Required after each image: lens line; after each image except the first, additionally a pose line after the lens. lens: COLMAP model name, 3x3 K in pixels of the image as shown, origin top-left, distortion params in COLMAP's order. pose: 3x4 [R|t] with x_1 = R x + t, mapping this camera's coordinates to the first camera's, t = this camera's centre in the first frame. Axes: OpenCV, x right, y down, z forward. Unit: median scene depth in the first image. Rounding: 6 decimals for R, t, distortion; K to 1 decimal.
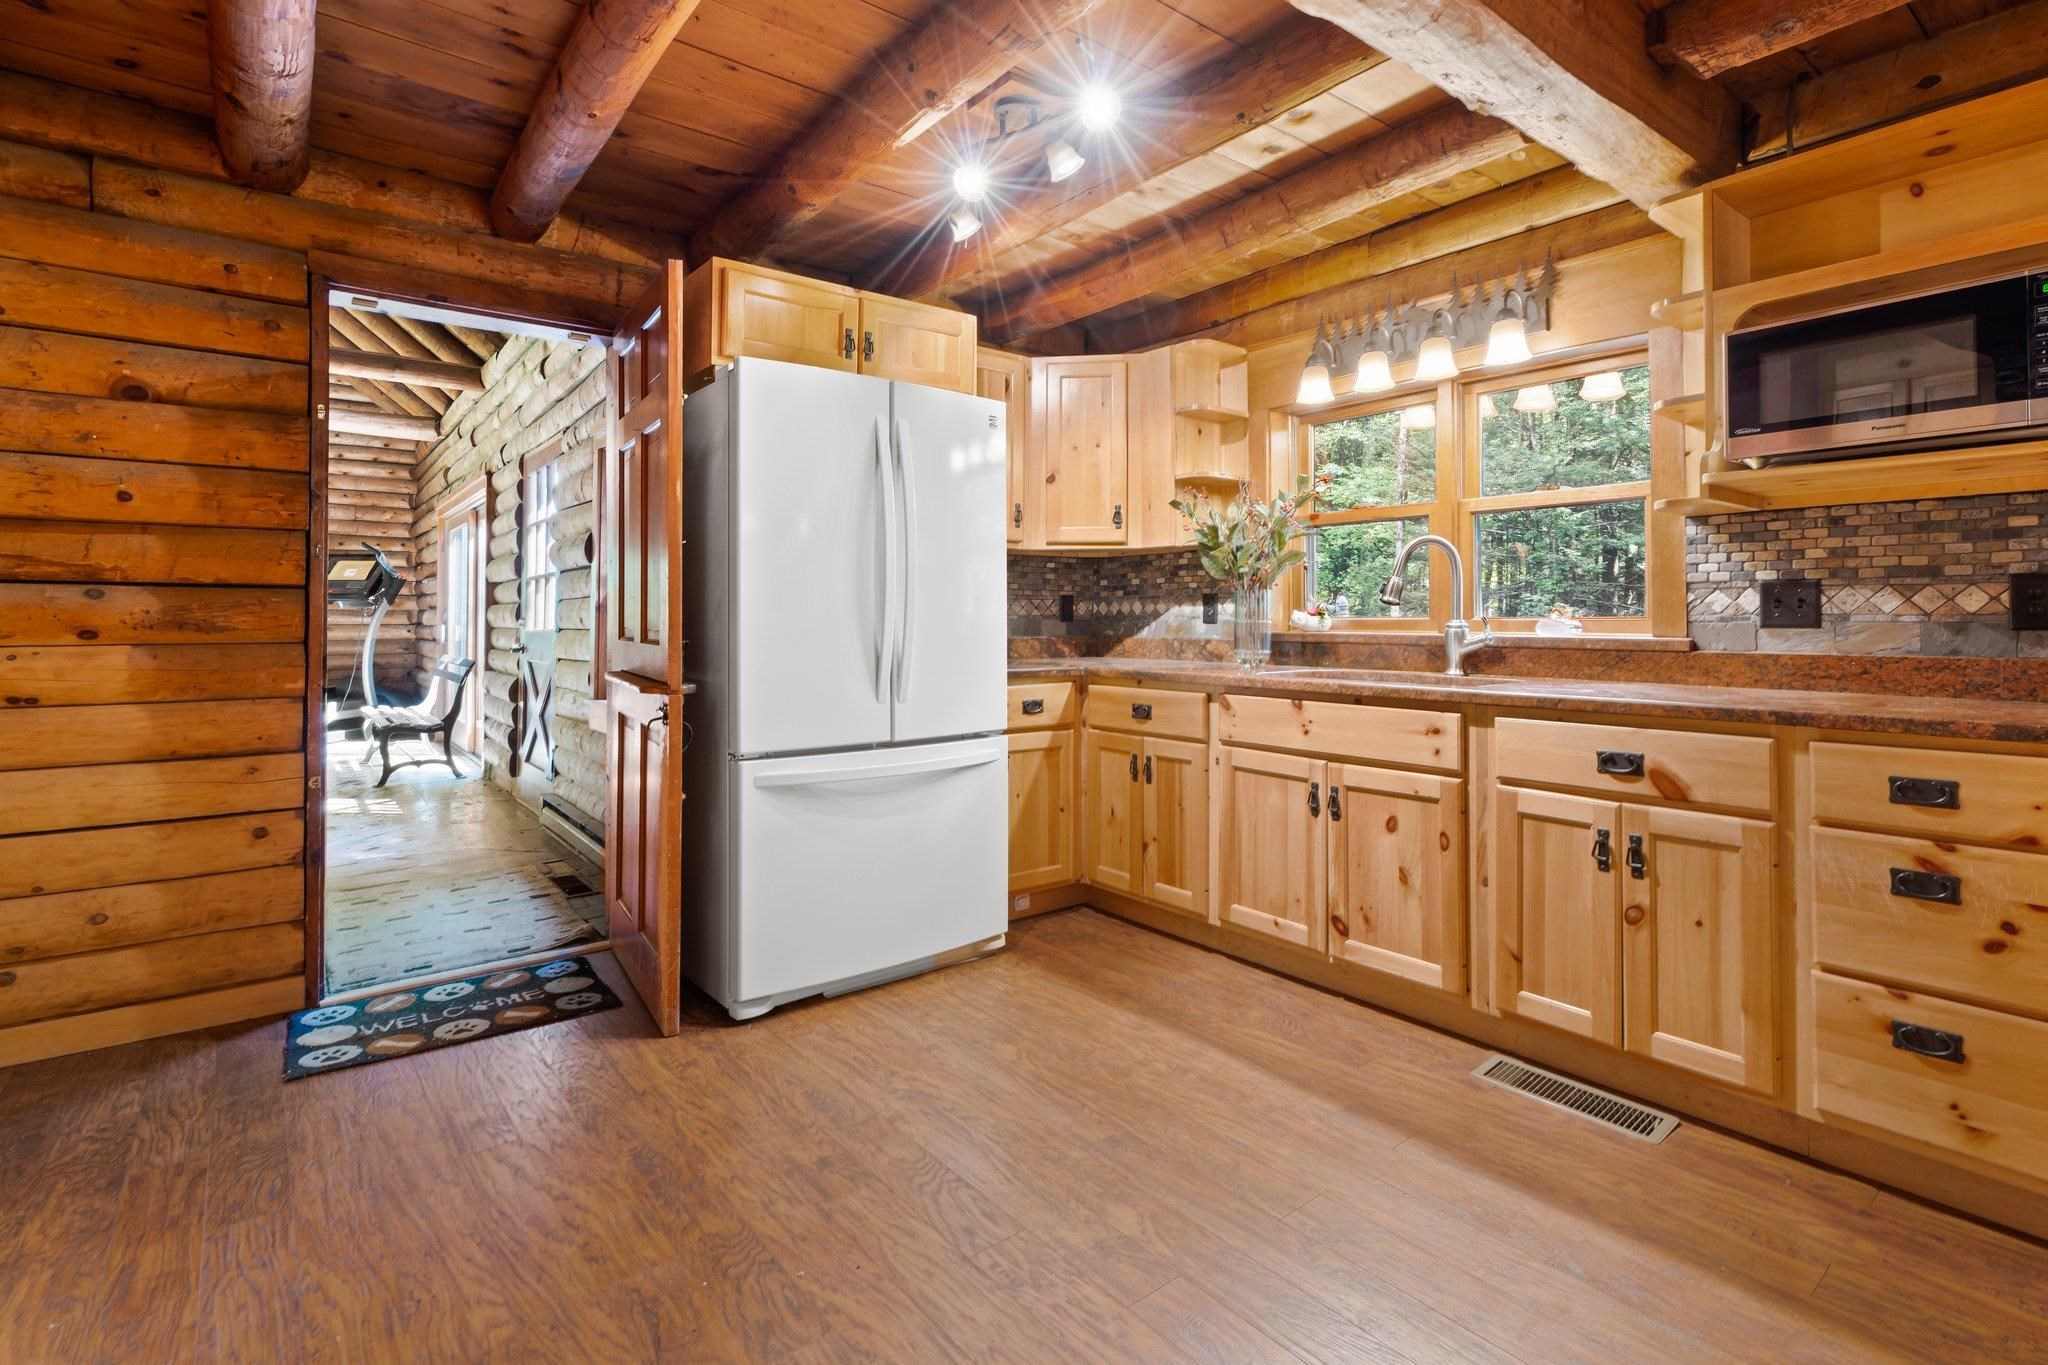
lens RADIAL K [[968.7, 0, 1026.6], [0, 968.7, 606.0], [0, 0, 1]] dist [-0.001601, 0.000309]
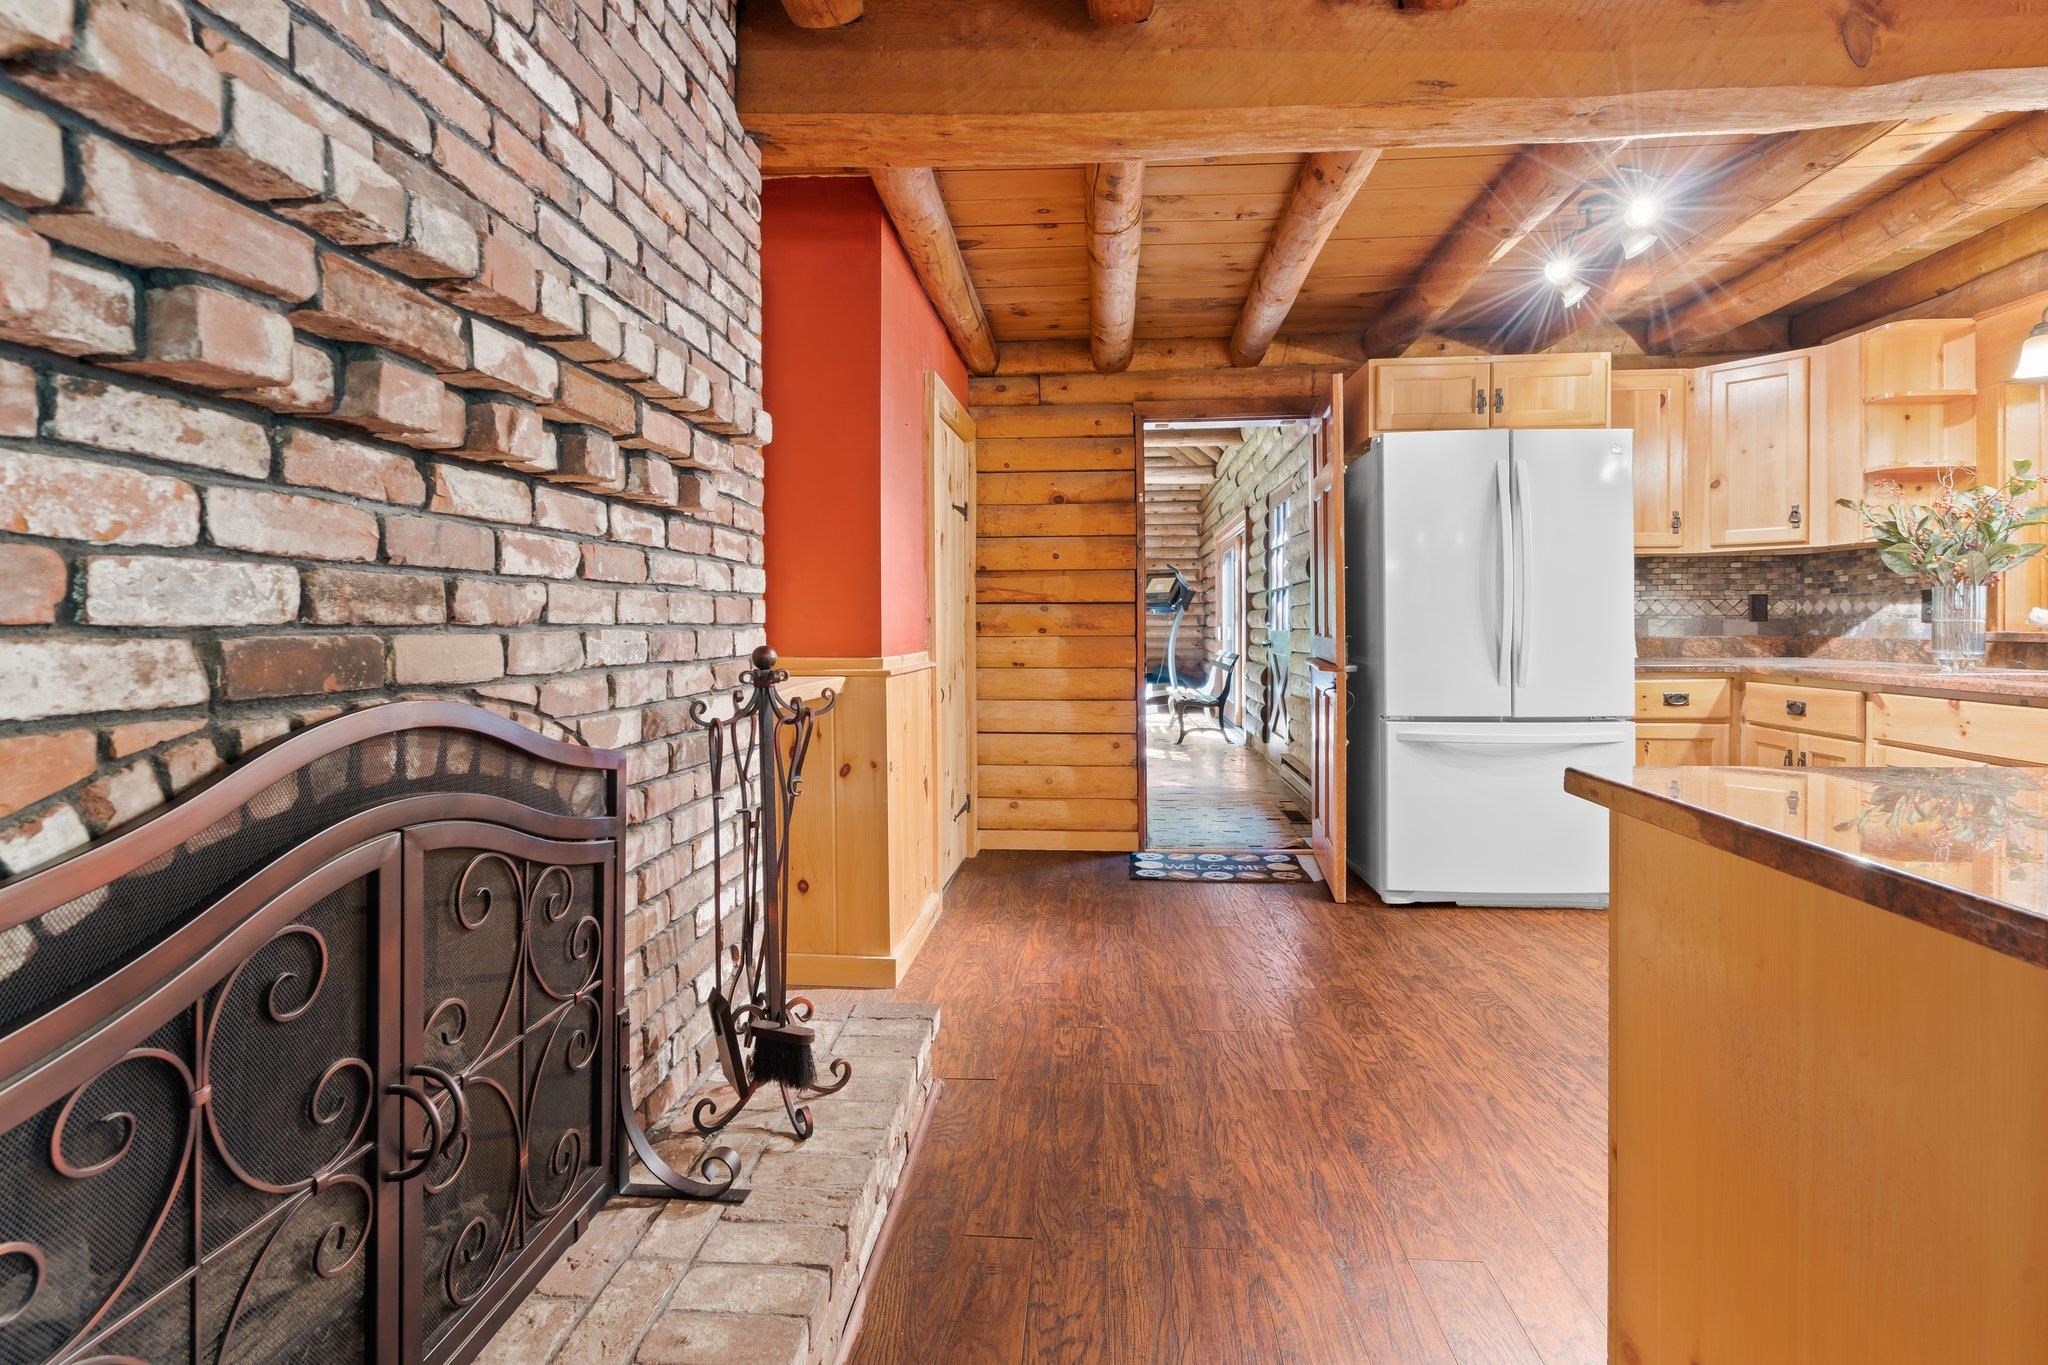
lens RADIAL K [[971.0, 0, 1028.2], [0, 971.0, 616.7], [0, 0, 1]] dist [0.000199, 0.000097]
pose [[0.734204, -0.008046, -0.678881, 0.204242], [0.014262, 0.999892, 0.003574, -0.003341], [0.678779, -0.012306, 0.734240, -0.282405]]
